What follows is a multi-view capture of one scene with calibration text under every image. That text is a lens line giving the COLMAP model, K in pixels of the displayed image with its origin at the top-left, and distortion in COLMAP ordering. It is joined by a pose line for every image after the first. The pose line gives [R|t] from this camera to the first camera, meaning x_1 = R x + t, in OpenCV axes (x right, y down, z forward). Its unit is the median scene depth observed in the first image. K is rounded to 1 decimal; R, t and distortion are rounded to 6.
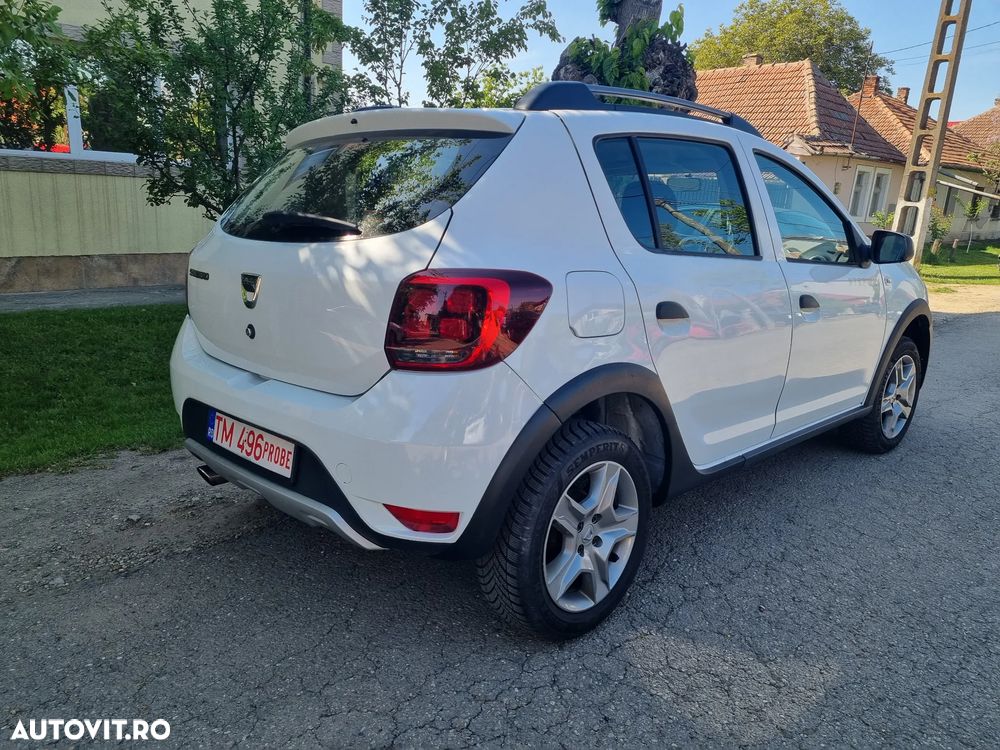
lens RADIAL K [[747.2, 0, 501.0], [0, 747.2, 395.3], [0, 0, 1]] dist [0.071122, -0.058927]
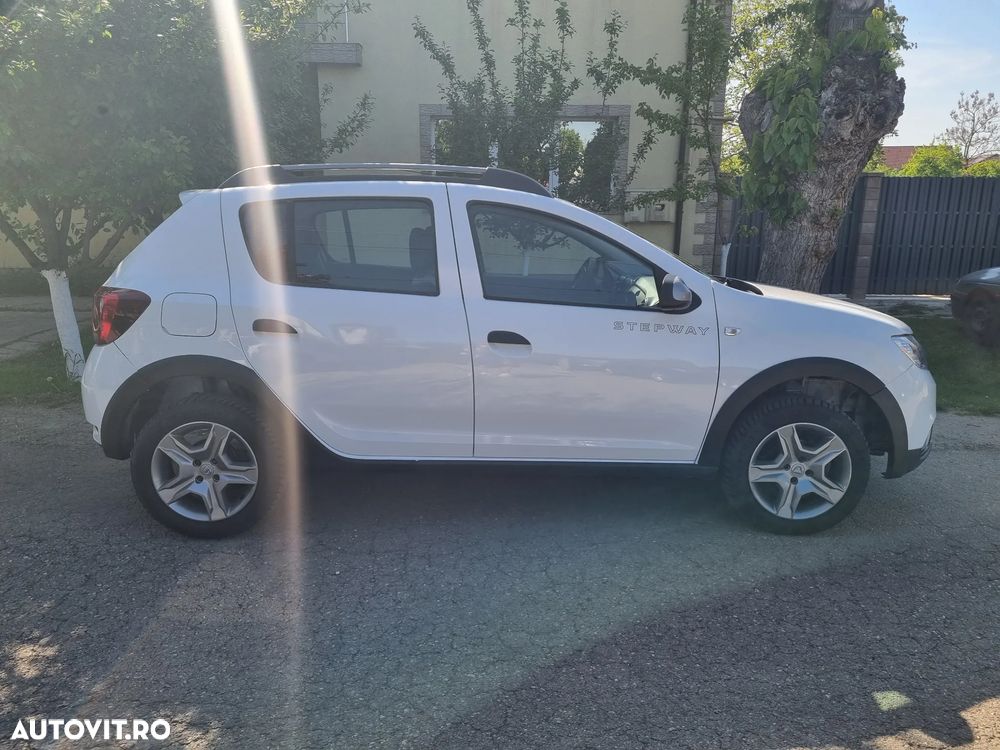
lens RADIAL K [[748.2, 0, 506.4], [0, 748.2, 377.5], [0, 0, 1]] dist [0.066692, -0.053524]
pose [[0.732640, 0.136197, -0.666850, 1.094991], [-0.162836, 0.986395, 0.022559, -0.088919], [0.660851, 0.092059, 0.744850, 0.197585]]
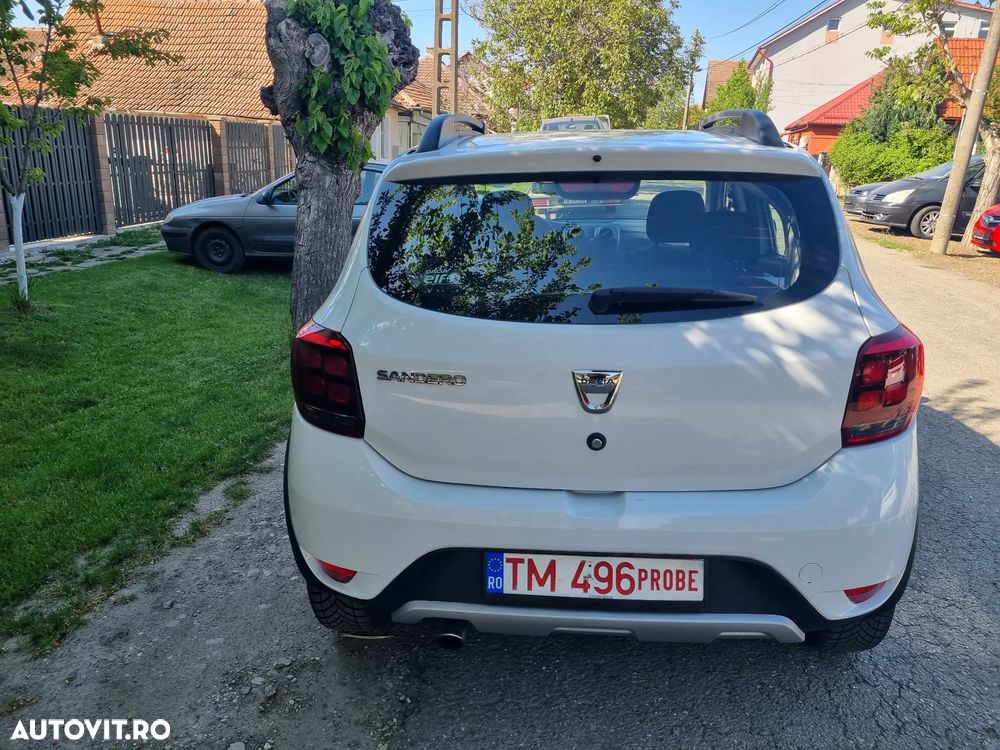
lens RADIAL K [[750.6, 0, 511.4], [0, 750.6, 368.7], [0, 0, 1]] dist [0.057903, -0.043759]
pose [[0.764681, -0.205499, 0.610764, -0.629614], [0.173544, 0.978445, 0.111932, -0.190997], [-0.620601, 0.020403, 0.783861, 0.322293]]
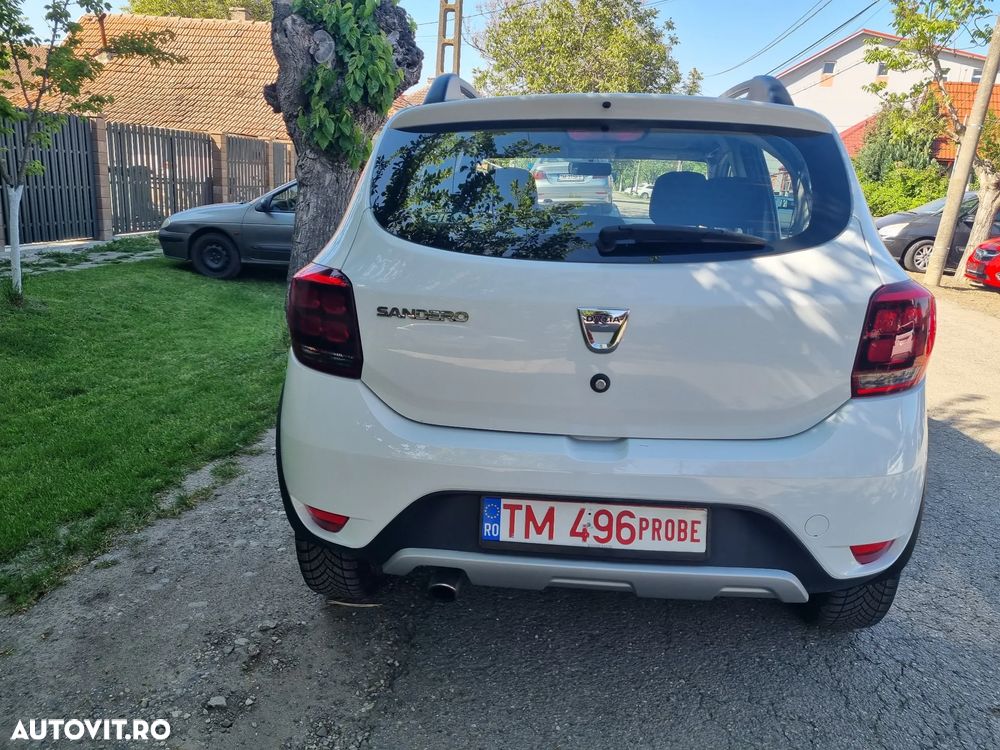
lens RADIAL K [[748.2, 0, 506.4], [0, 748.2, 377.5], [0, 0, 1]] dist [0.066692, -0.053524]
pose [[0.766712, -0.164679, 0.620511, -0.639587], [0.144997, 0.985985, 0.082513, -0.121712], [-0.625403, 0.026708, 0.779845, 0.341443]]
